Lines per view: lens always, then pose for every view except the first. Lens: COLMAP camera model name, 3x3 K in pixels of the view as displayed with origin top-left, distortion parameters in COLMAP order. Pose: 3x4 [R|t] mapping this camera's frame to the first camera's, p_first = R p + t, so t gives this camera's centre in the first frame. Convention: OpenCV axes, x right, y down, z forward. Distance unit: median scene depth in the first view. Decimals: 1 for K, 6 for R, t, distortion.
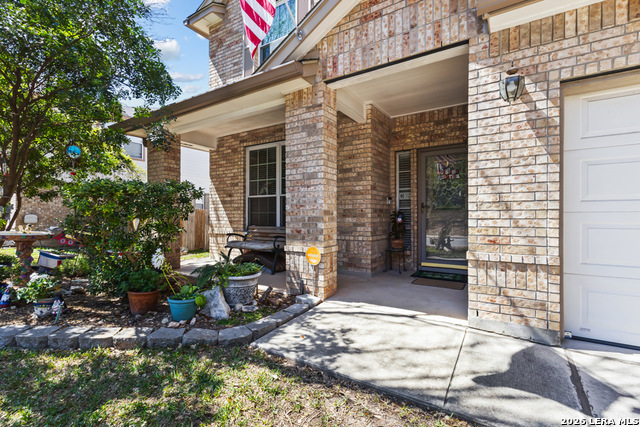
lens RADIAL K [[297.7, 0, 315.7], [0, 297.7, 215.8], [0, 0, 1]] dist [-0.000186, 0.000797]
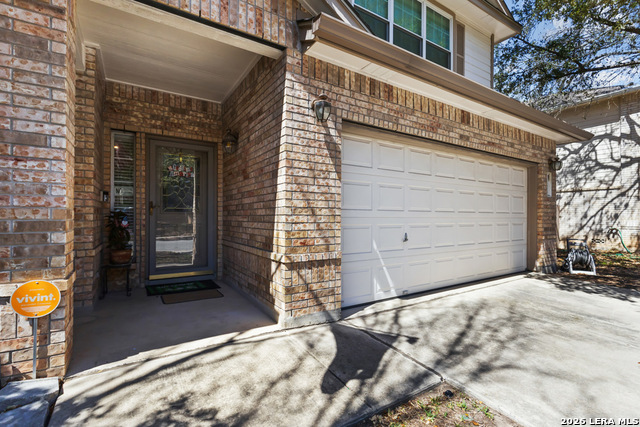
lens RADIAL K [[297.7, 0, 317.3], [0, 297.7, 213.5], [0, 0, 1]] dist [-0.000186, 0.000797]
pose [[0.405063, 0.014236, 0.914178, -0.370297], [-0.008978, 0.999892, -0.011592, -0.011469], [-0.914244, -0.003512, 0.405148, 0.487021]]
